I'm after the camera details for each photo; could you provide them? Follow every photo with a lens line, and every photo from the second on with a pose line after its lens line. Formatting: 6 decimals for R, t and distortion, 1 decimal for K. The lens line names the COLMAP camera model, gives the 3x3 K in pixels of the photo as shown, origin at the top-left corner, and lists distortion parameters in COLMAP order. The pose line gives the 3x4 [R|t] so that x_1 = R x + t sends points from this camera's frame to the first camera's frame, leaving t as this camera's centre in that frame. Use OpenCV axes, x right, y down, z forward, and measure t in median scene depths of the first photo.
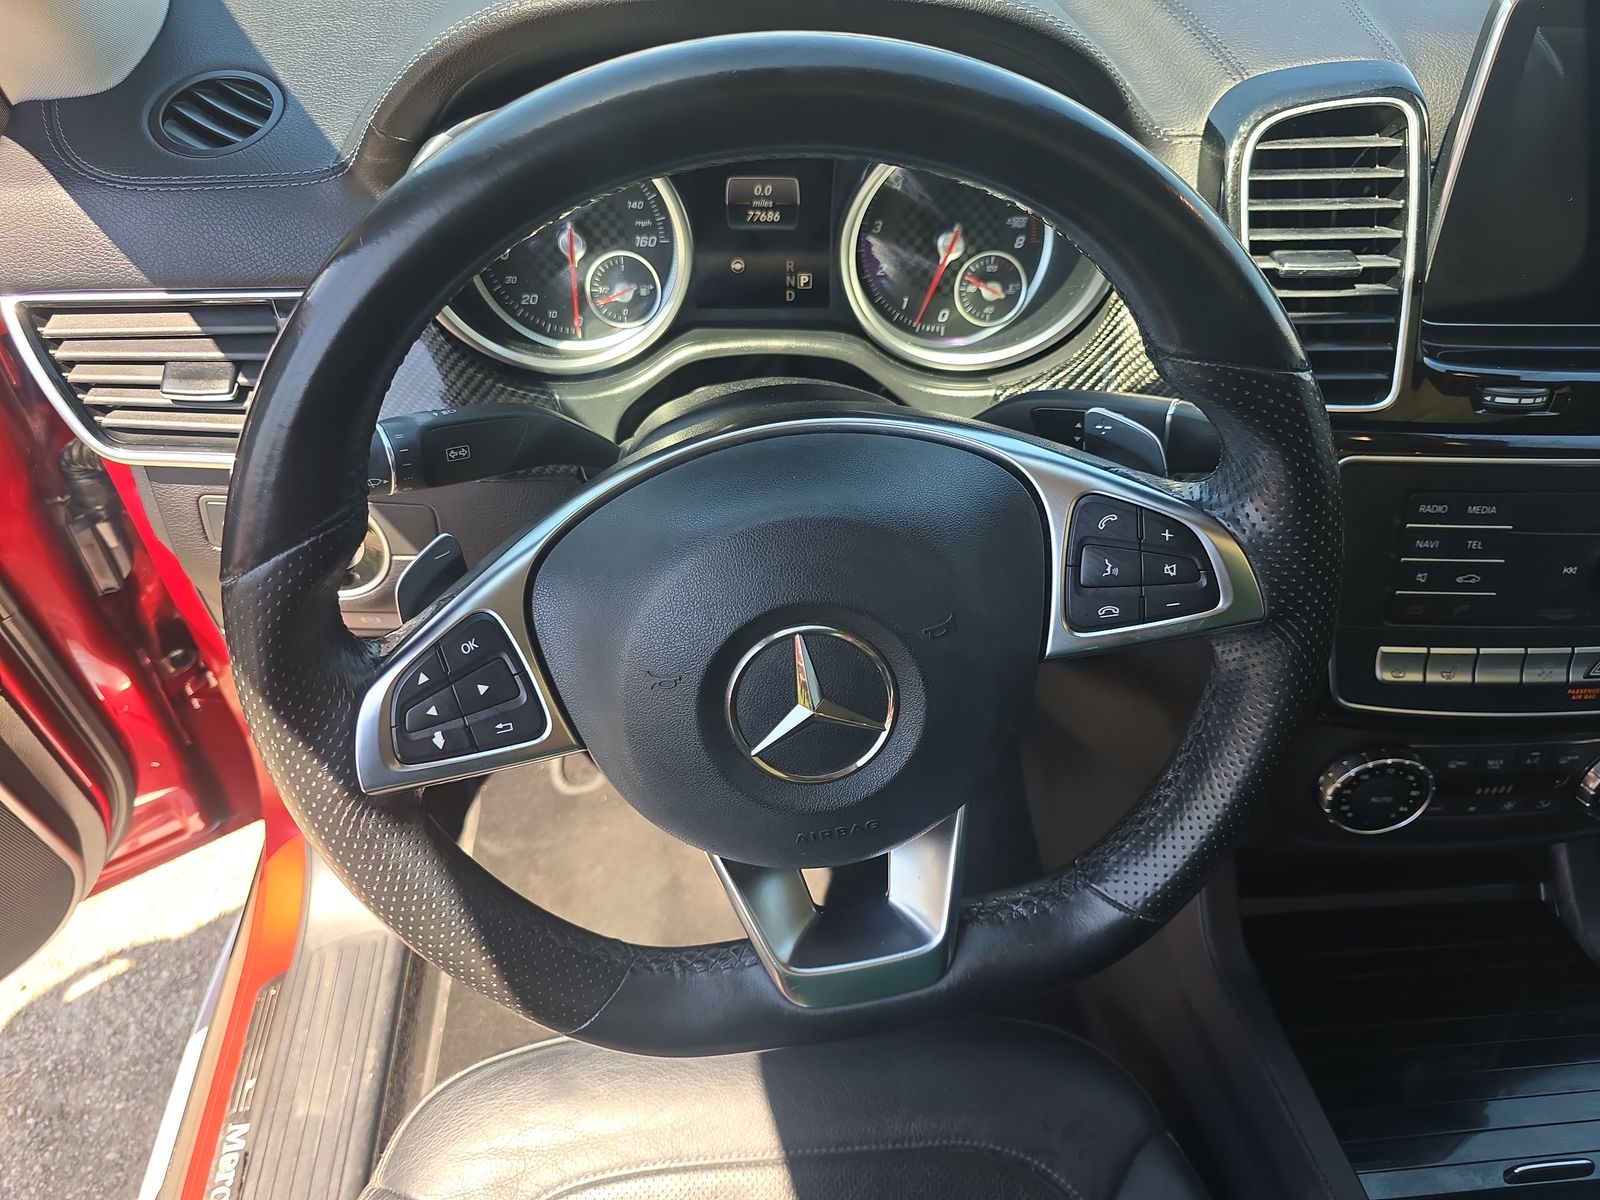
lens RADIAL K [[1114.6, 0, 801.4], [0, 1114.6, 606.1], [0, 0, 1]] dist [0.030894, -0.020857]
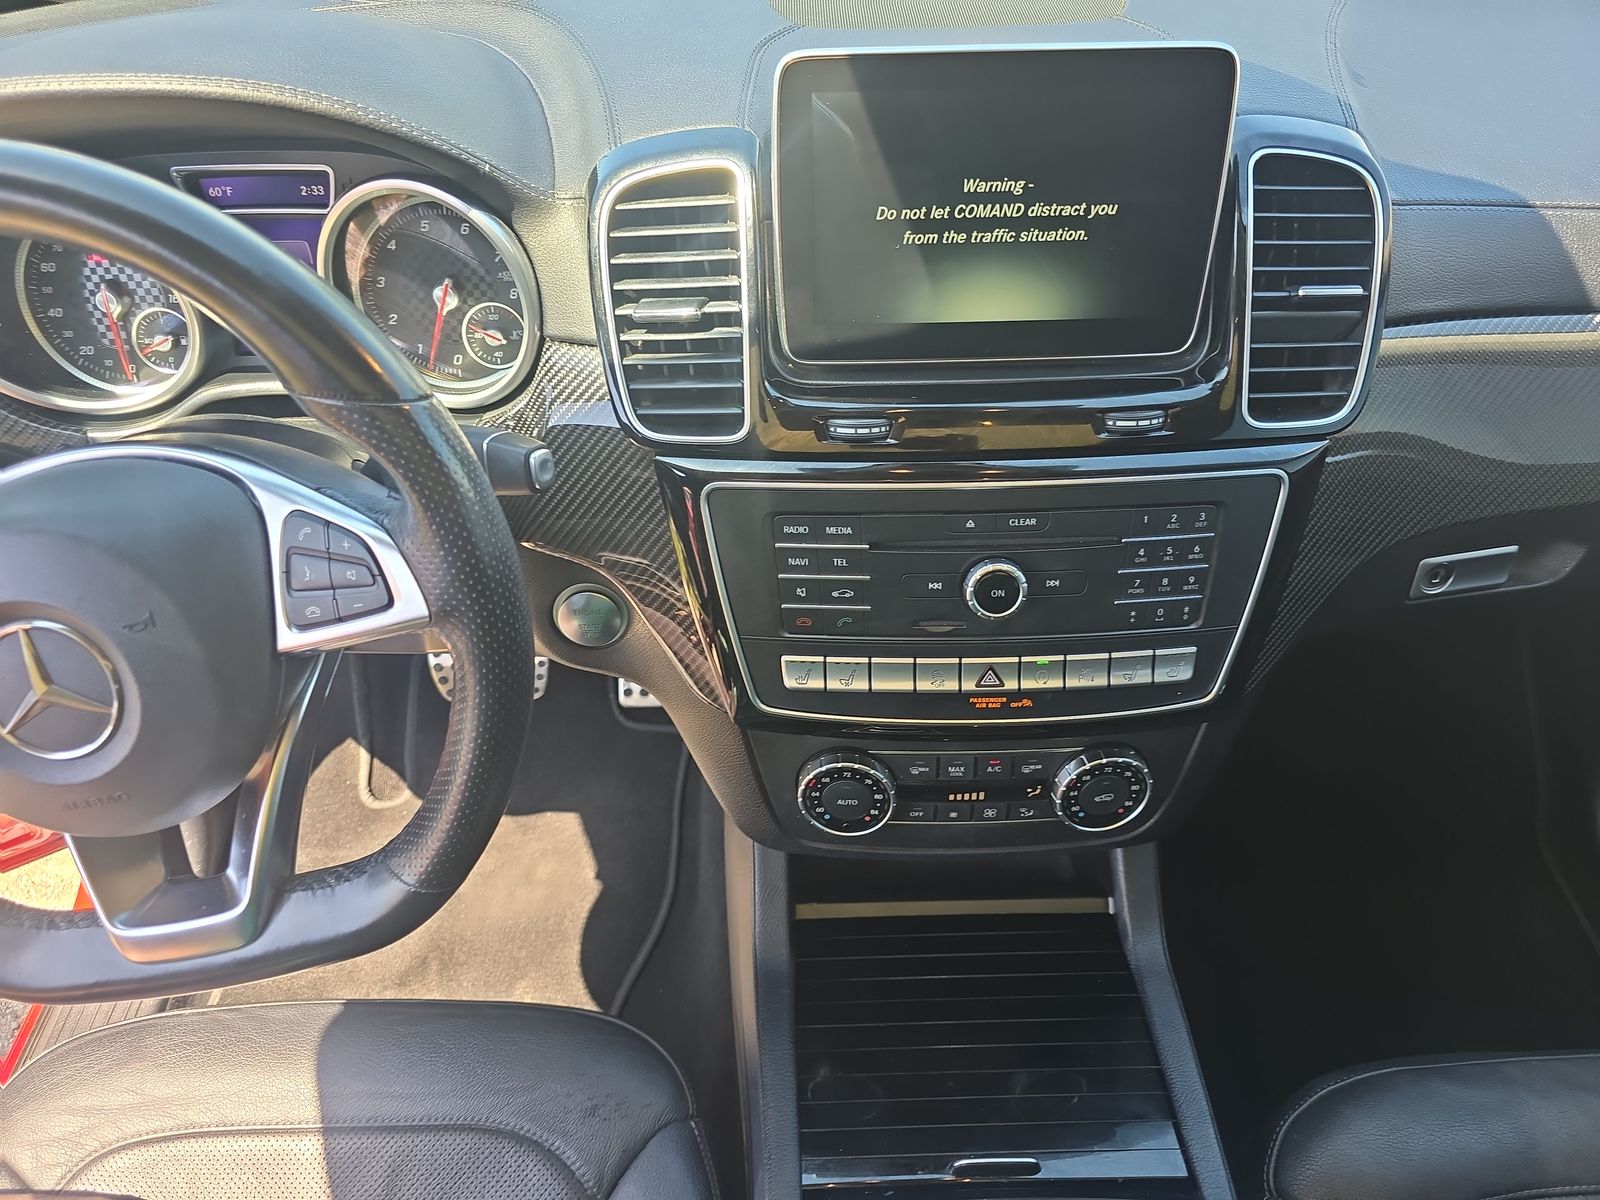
lens RADIAL K [[1114.6, 0, 807.1], [0, 1114.6, 606.8], [0, 0, 1]] dist [0.030894, -0.020857]
pose [[0.996292, 0.002631, -0.085994, 0.591338], [-0.005794, 0.999315, -0.036548, 0.025821], [0.085839, 0.036910, 0.995625, -0.072957]]
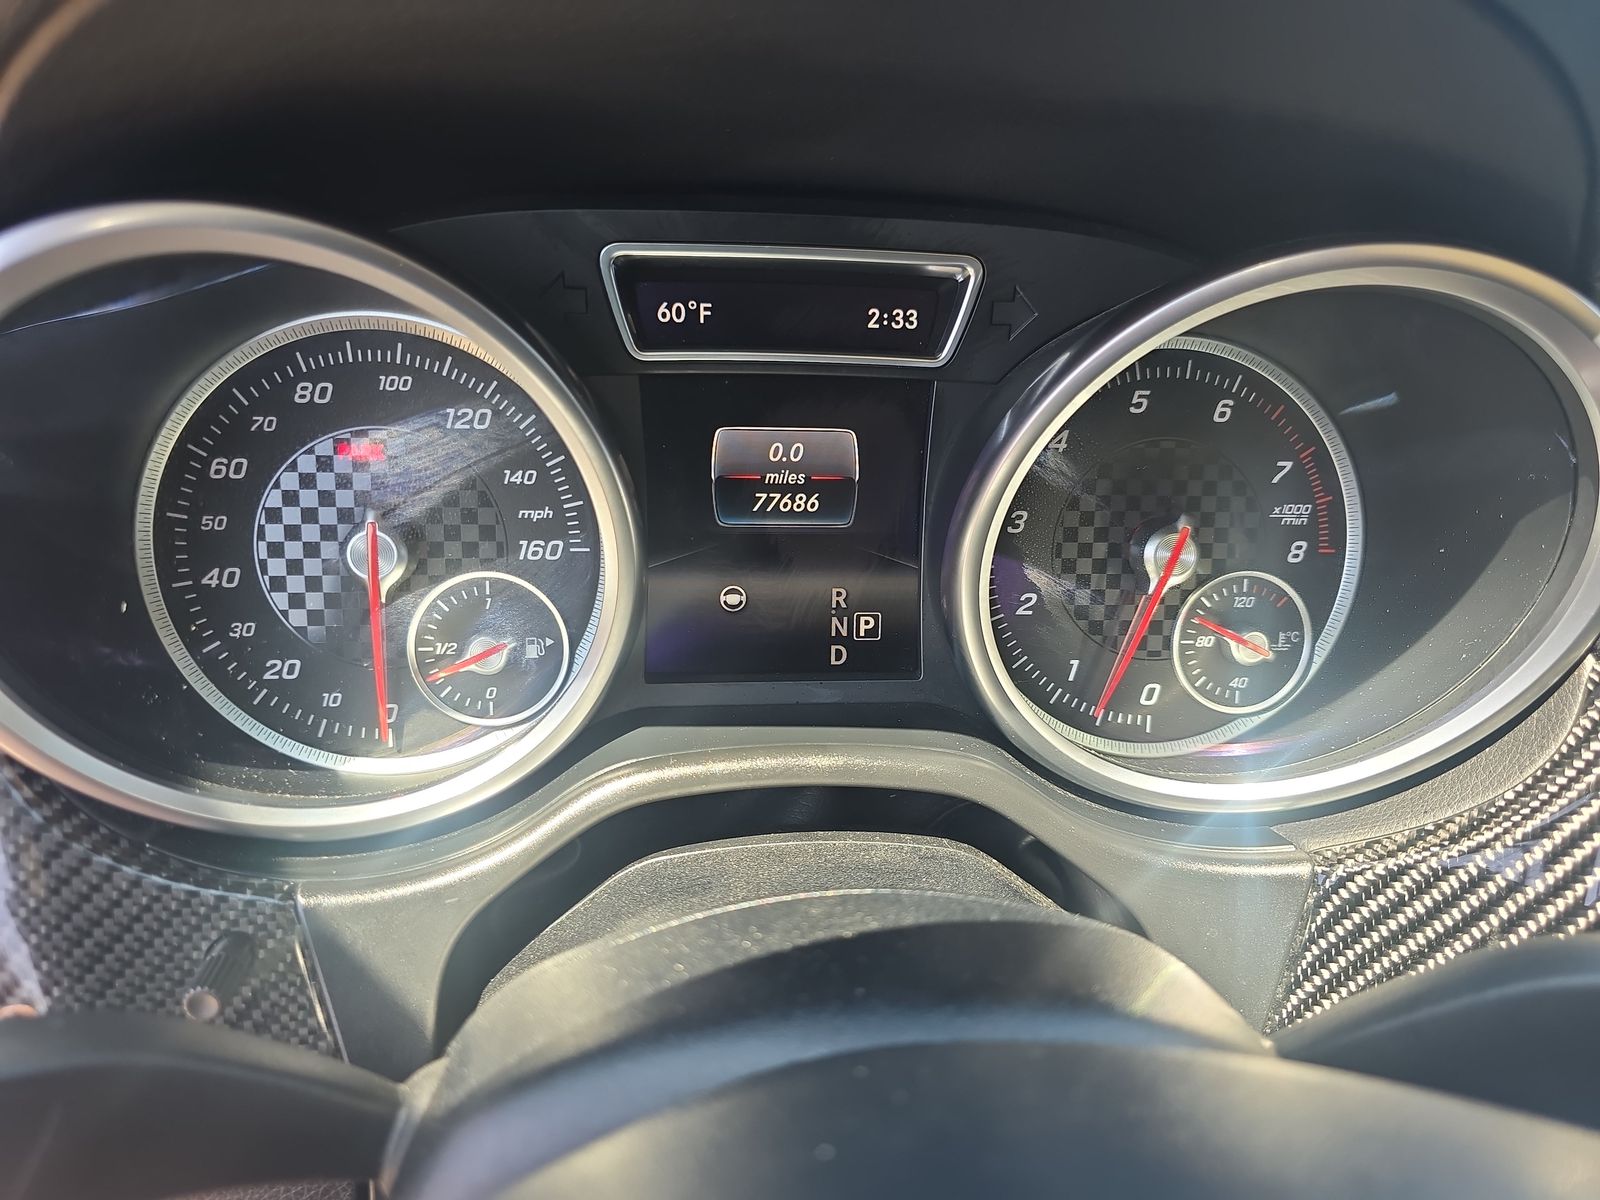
lens RADIAL K [[1114.6, 0, 804.3], [0, 1114.6, 611.8], [0, 0, 1]] dist [0.030894, -0.020857]
pose [[0.999428, -0.002700, 0.033721, -0.042876], [0.011869, 0.961428, -0.274801, -0.167565], [-0.031678, 0.275044, 0.960910, 0.542018]]
